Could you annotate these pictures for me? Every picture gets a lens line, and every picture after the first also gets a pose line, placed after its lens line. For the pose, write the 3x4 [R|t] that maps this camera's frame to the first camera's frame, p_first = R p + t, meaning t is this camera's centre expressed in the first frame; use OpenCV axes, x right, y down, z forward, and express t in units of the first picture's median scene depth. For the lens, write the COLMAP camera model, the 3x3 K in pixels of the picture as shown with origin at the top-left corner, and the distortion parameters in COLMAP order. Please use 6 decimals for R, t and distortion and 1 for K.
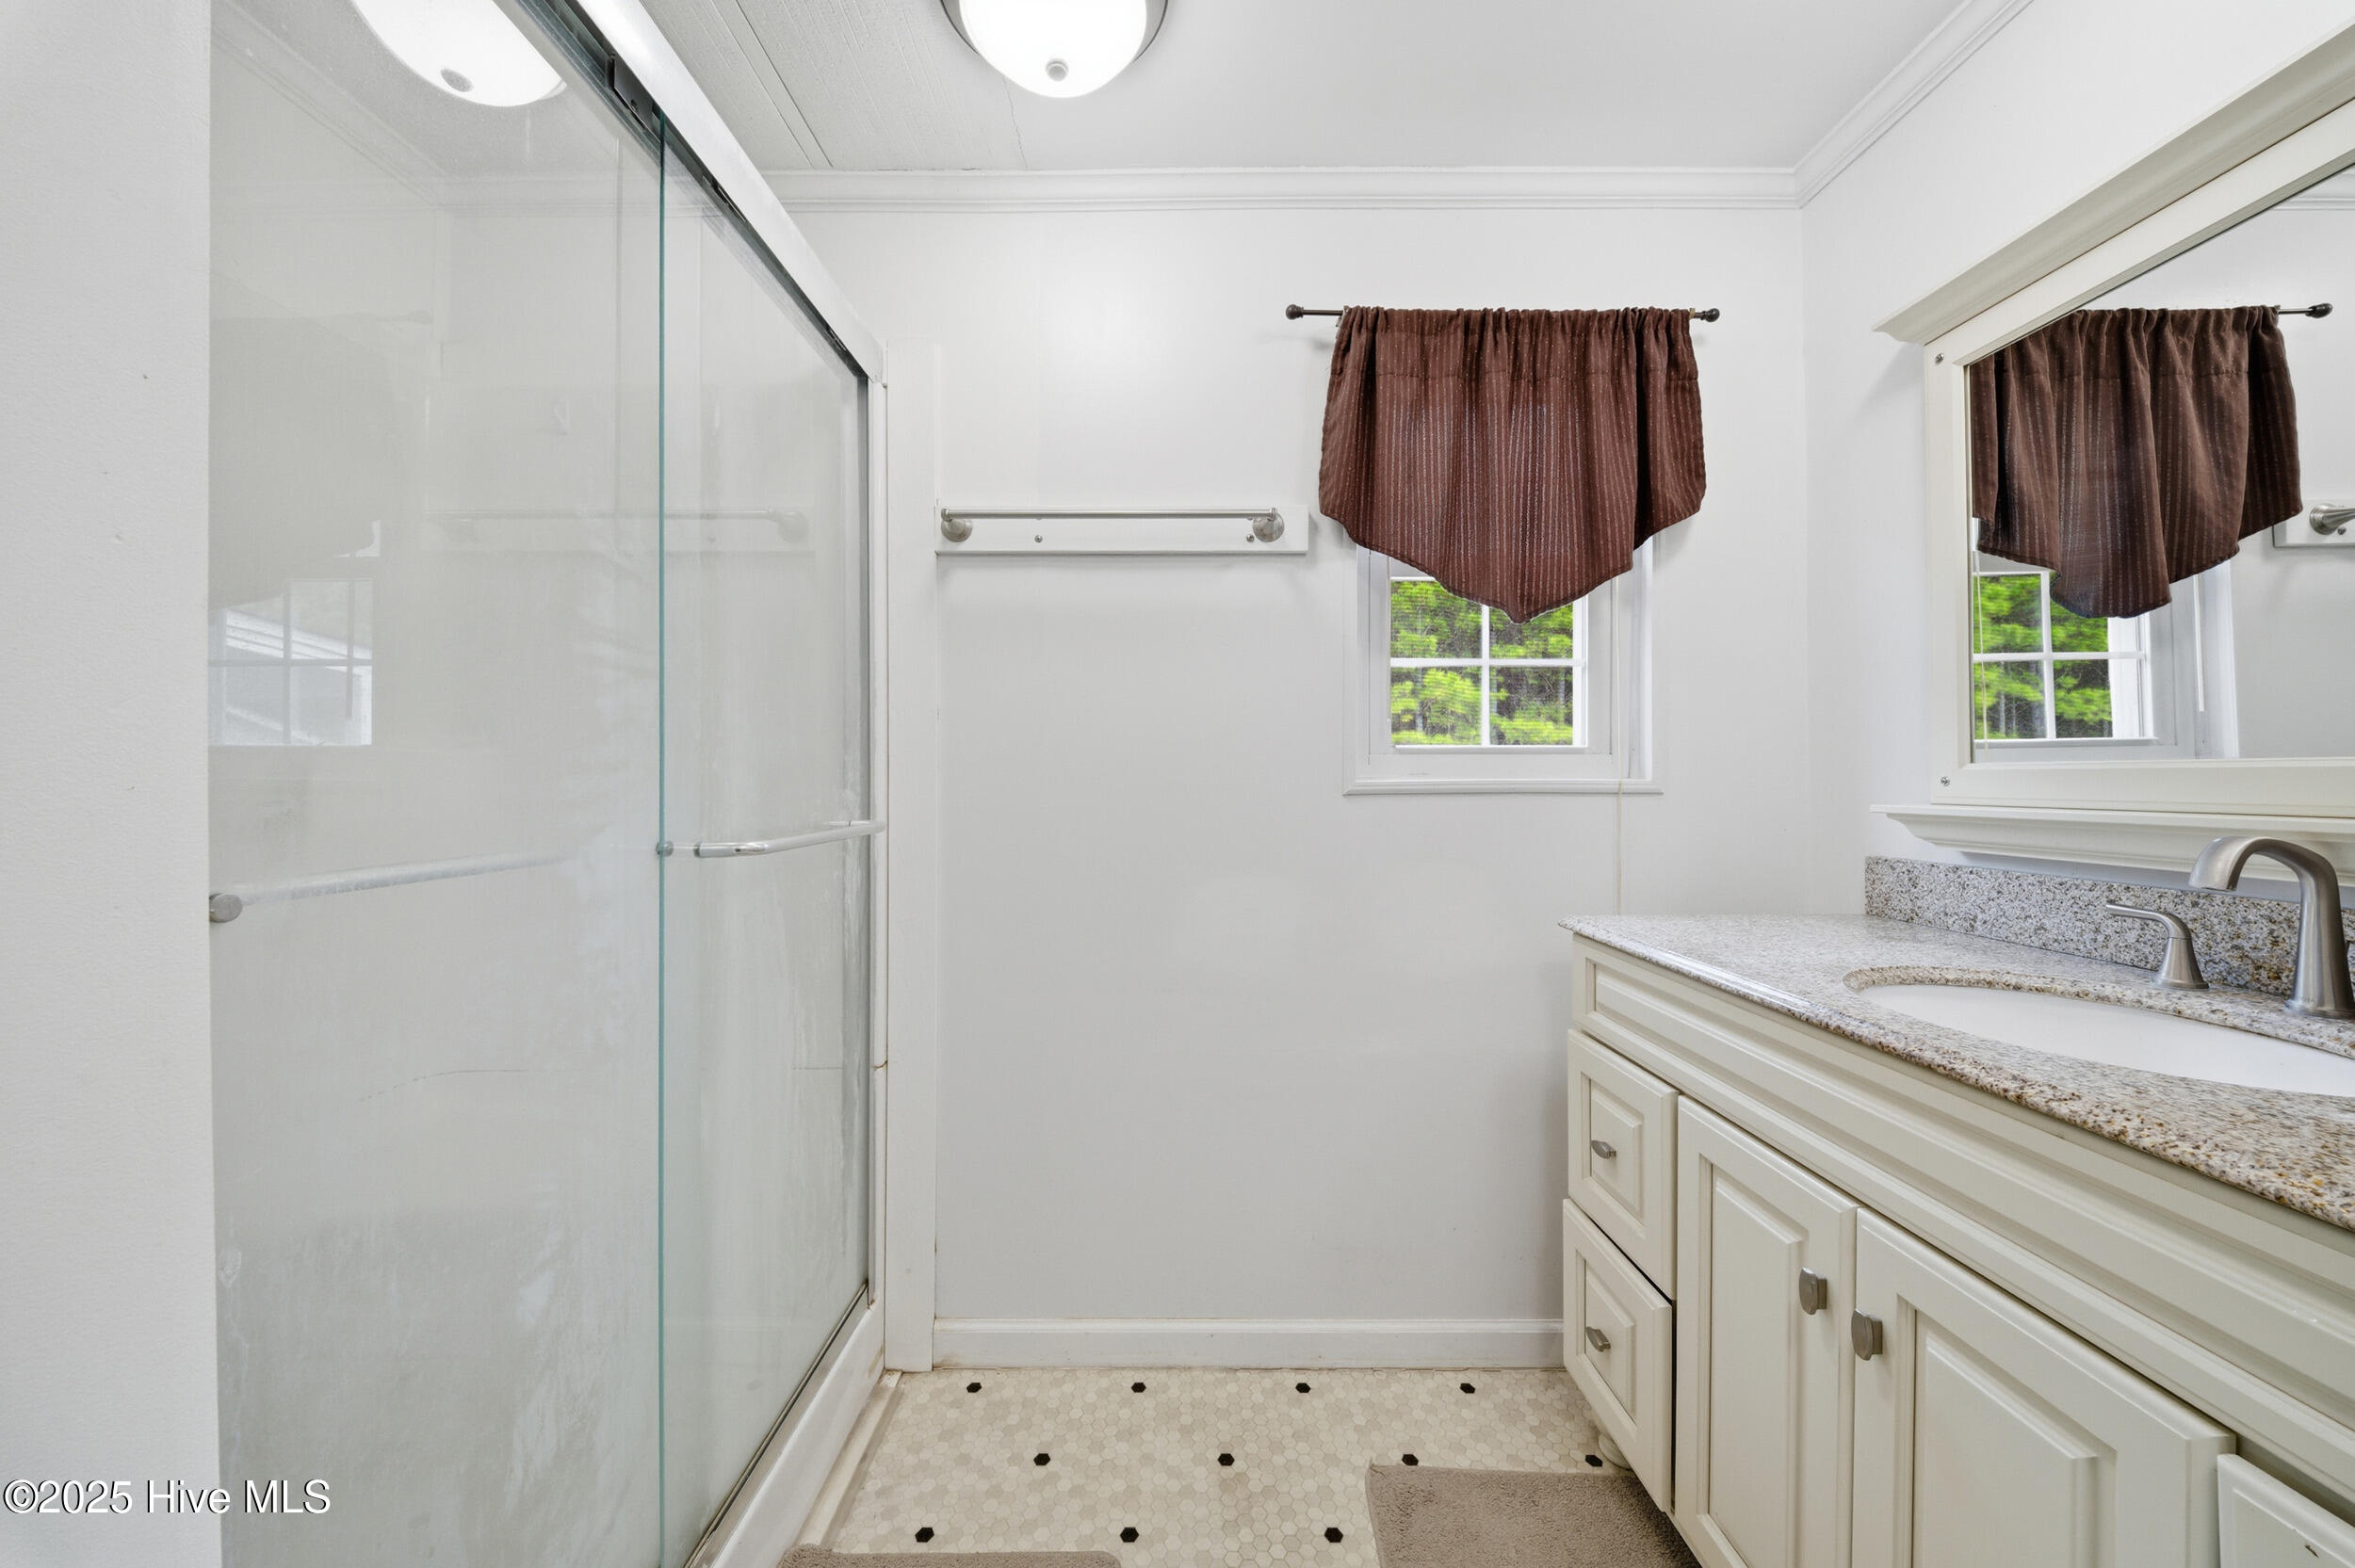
lens RADIAL K [[835.5, 0, 1177.8], [0, 835.5, 781.9], [0, 0, 1]] dist [0.006917, -0.004840]
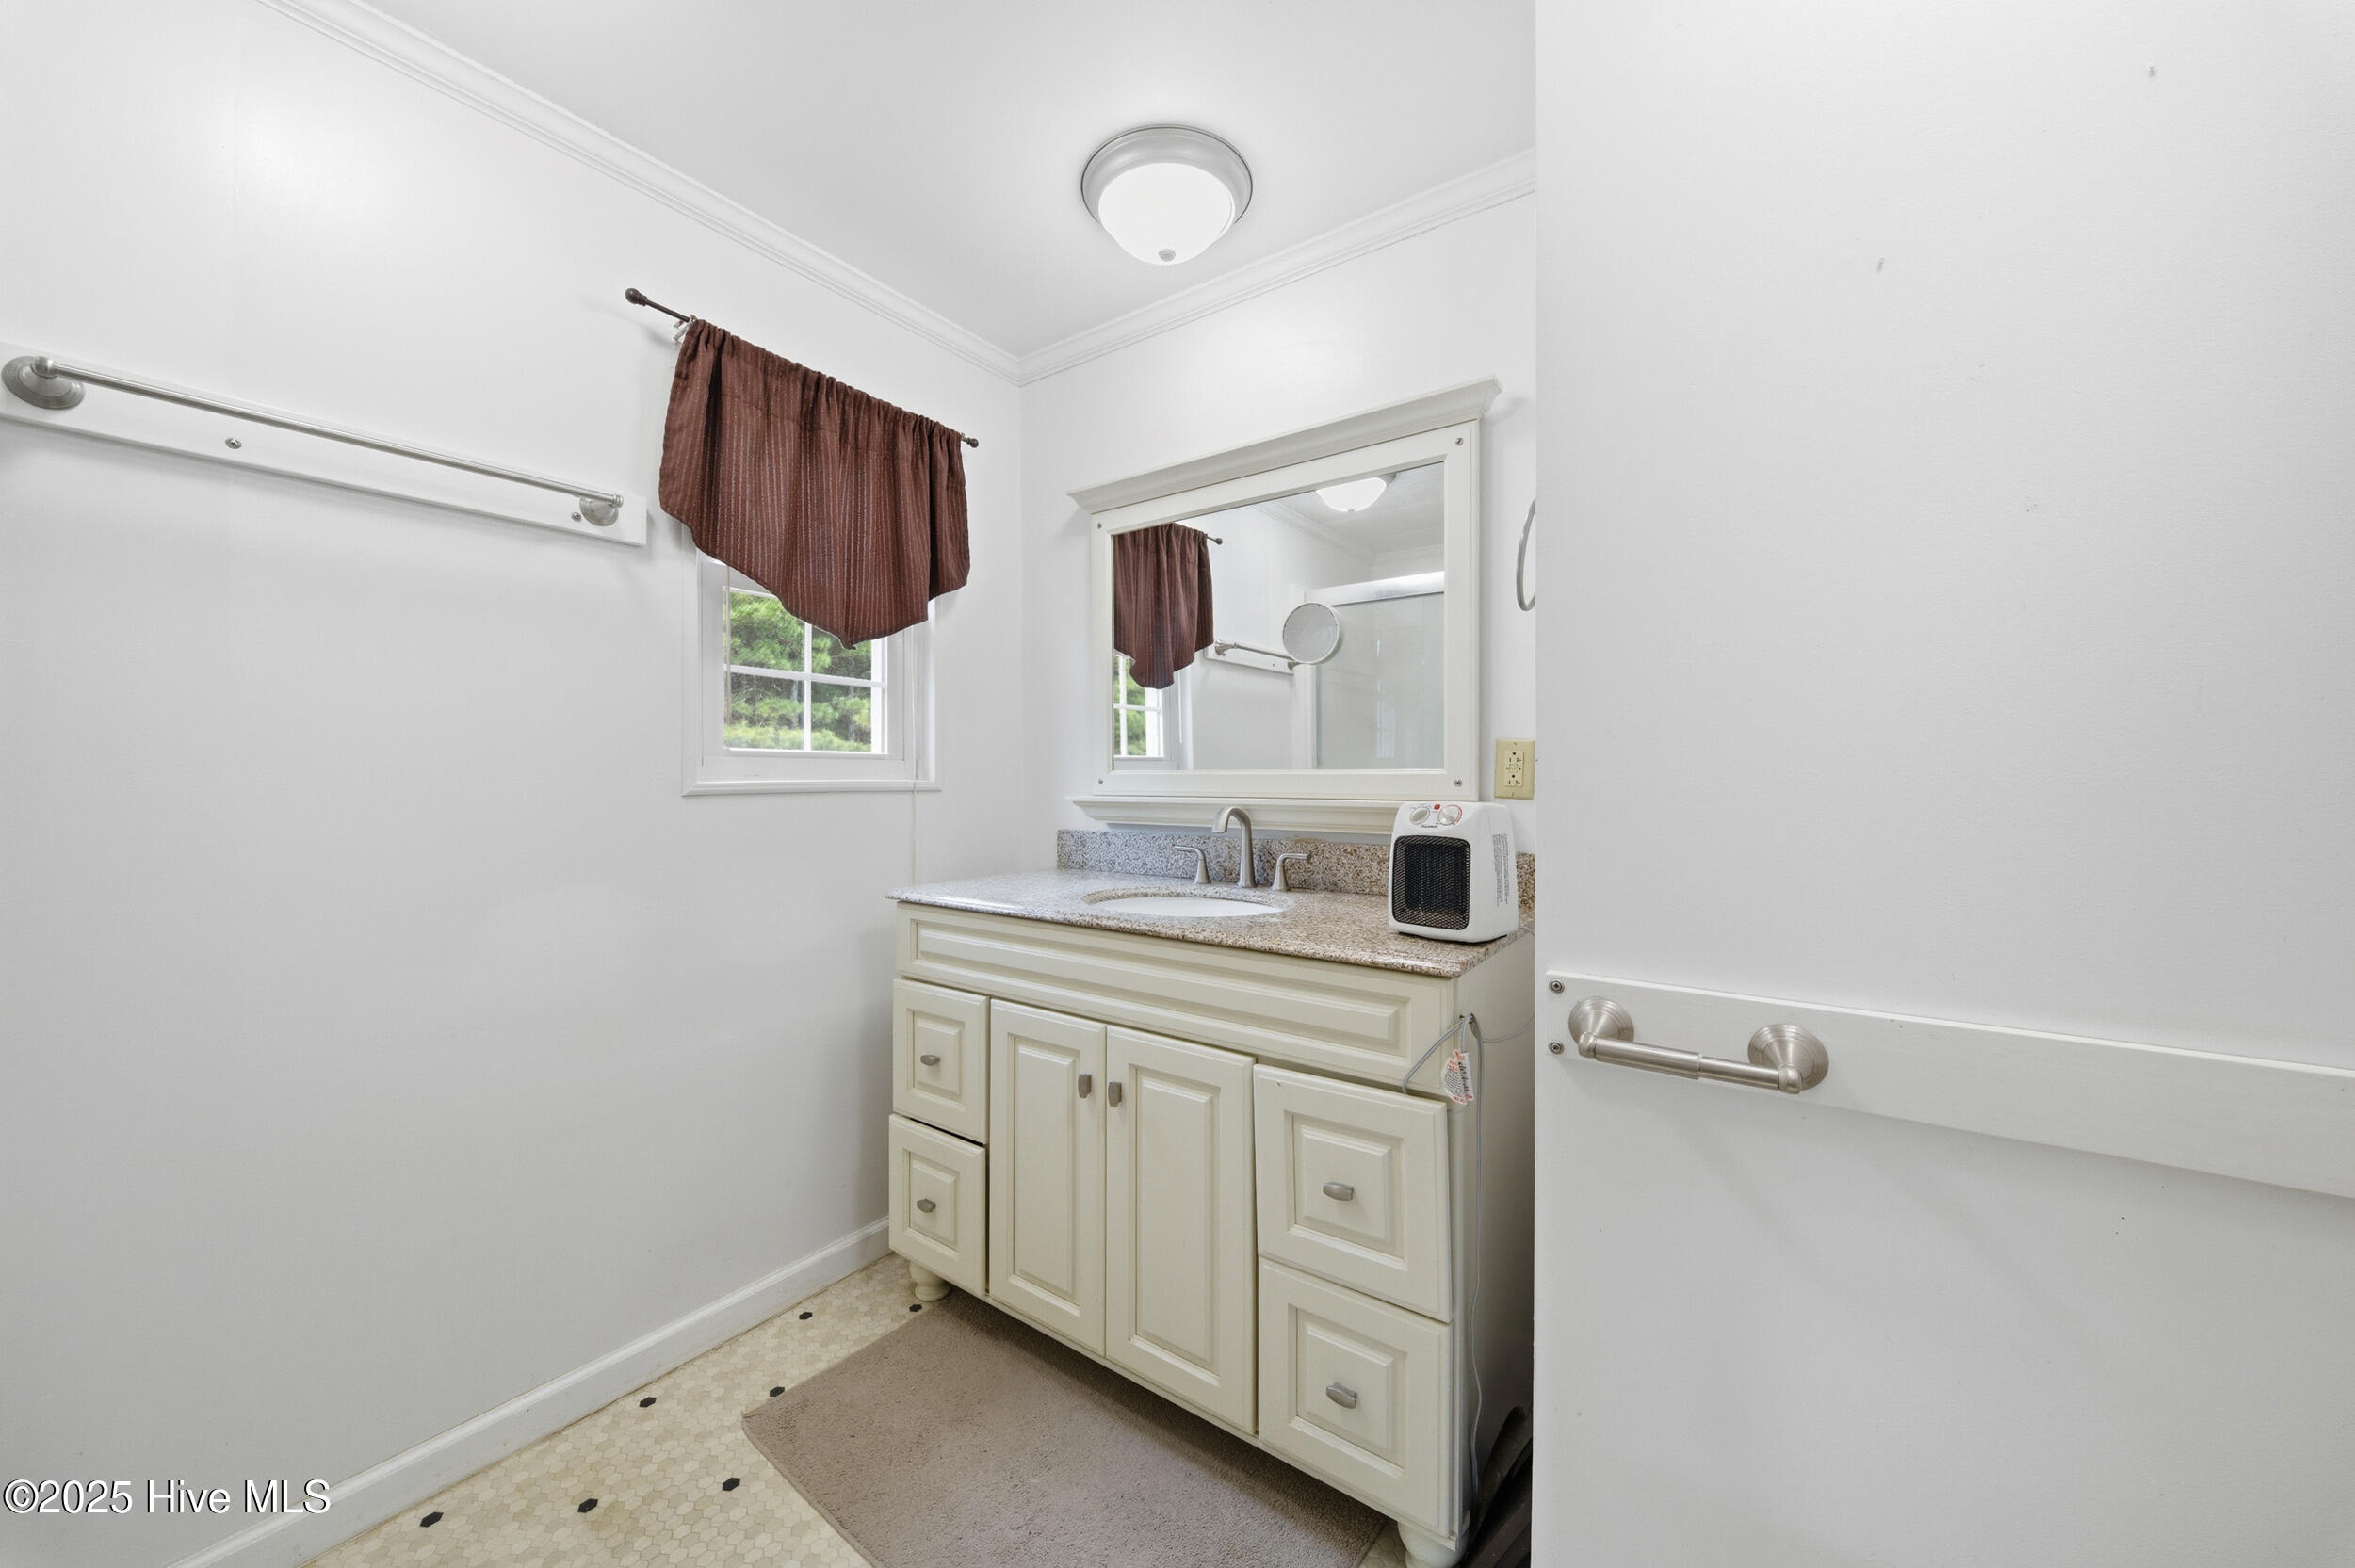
lens RADIAL K [[840.9, 0, 1171.9], [0, 840.9, 783.2], [0, 0, 1]] dist [0.024890, -0.010600]
pose [[0.589367, -0.003220, 0.807859, -0.297918], [0.001385, 0.999995, 0.002975, -0.001445], [-0.807864, -0.000635, 0.589369, -0.082733]]
